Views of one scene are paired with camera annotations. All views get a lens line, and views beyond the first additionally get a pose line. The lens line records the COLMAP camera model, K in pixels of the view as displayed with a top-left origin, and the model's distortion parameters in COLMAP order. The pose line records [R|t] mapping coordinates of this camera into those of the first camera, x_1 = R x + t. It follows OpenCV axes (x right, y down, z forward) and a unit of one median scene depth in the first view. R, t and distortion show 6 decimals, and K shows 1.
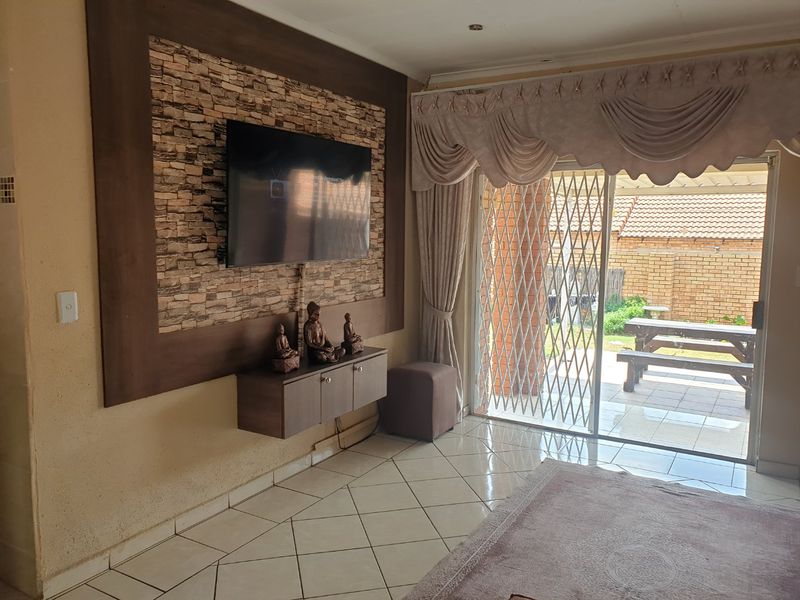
lens RADIAL K [[623.0, 0, 404.7], [0, 623.0, 297.4], [0, 0, 1]] dist [0.020060, -0.014308]
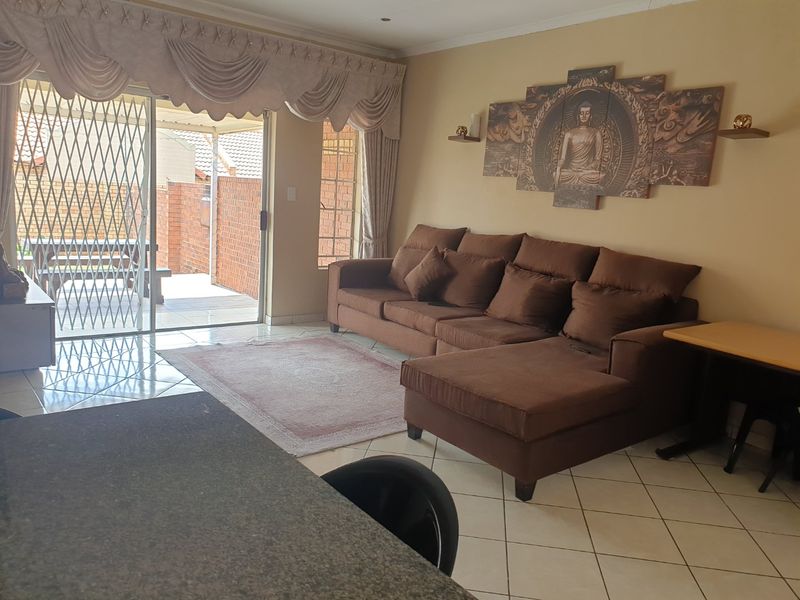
lens RADIAL K [[623.0, 0, 409.6], [0, 623.0, 304.1], [0, 0, 1]] dist [0.020060, -0.014308]
pose [[0.355421, -0.150606, 0.922493, -0.714694], [0.030622, 0.988280, 0.149548, 0.014589], [-0.934205, -0.024904, 0.355867, 0.157934]]
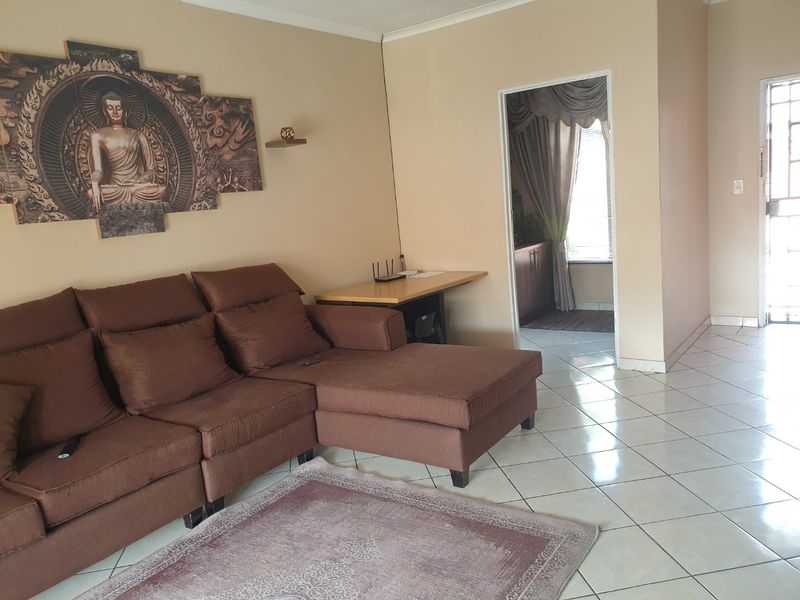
lens RADIAL K [[623.0, 0, 395.8], [0, 623.0, 305.7], [0, 0, 1]] dist [0.020060, -0.014308]
pose [[-0.991002, 0.068601, 0.114931, 0.075552], [0.097978, 0.956807, 0.273715, -0.091296], [-0.091189, 0.282513, -0.954919, 1.156112]]
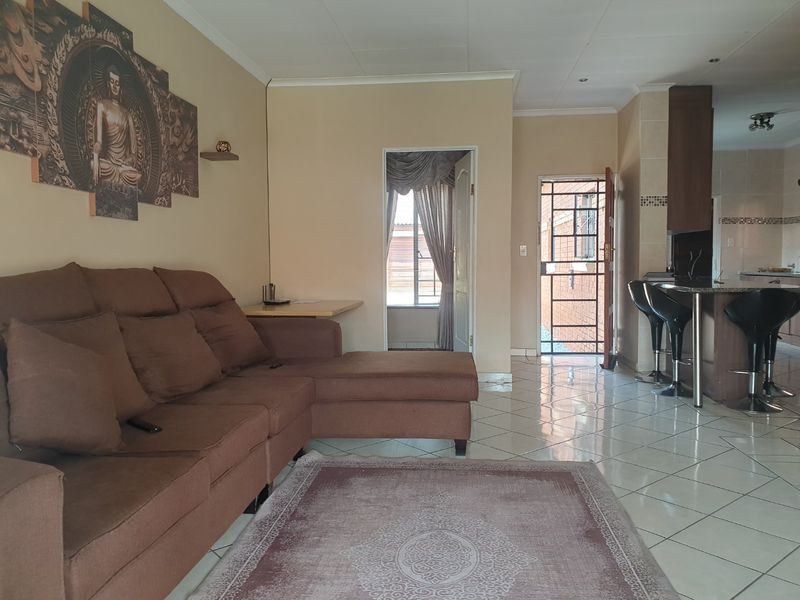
lens RADIAL K [[623.0, 0, 408.2], [0, 623.0, 292.4], [0, 0, 1]] dist [0.020060, -0.014308]
pose [[-0.905241, 0.018111, -0.424513, 0.552668], [-0.047793, 0.988411, 0.144084, -0.019139], [0.422202, 0.150720, -0.893884, 1.217498]]
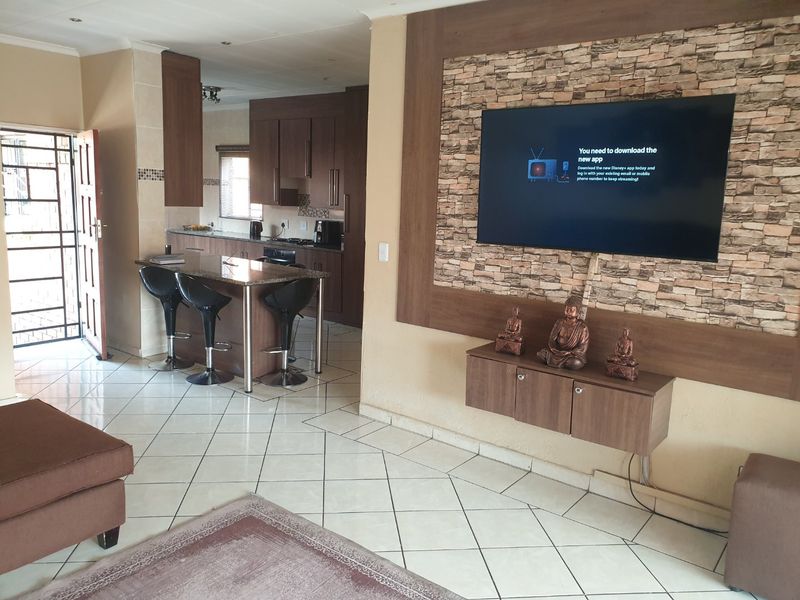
lens RADIAL K [[623.0, 0, 406.8], [0, 623.0, 300.4], [0, 0, 1]] dist [0.020060, -0.014308]
pose [[-0.124592, 0.152275, -0.980453, 0.711421], [-0.148701, 0.974127, 0.170189, -0.097980], [0.981002, 0.166999, -0.098725, 0.825634]]
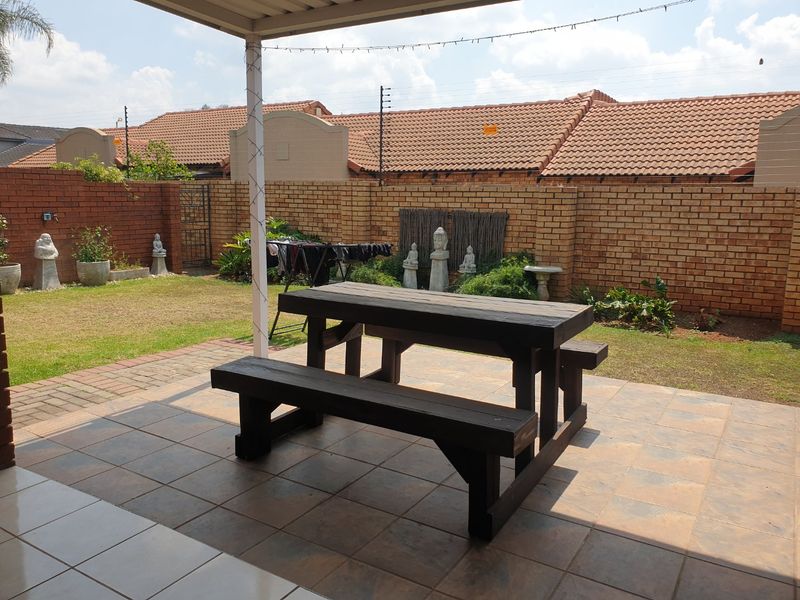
lens RADIAL K [[623.0, 0, 399.3], [0, 623.0, 294.1], [0, 0, 1]] dist [0.020060, -0.014308]
pose [[0.999855, 0.004565, -0.016389, 0.867744], [-0.003753, 0.998782, 0.049205, 0.040159], [0.016594, -0.049136, 0.998654, 1.107041]]
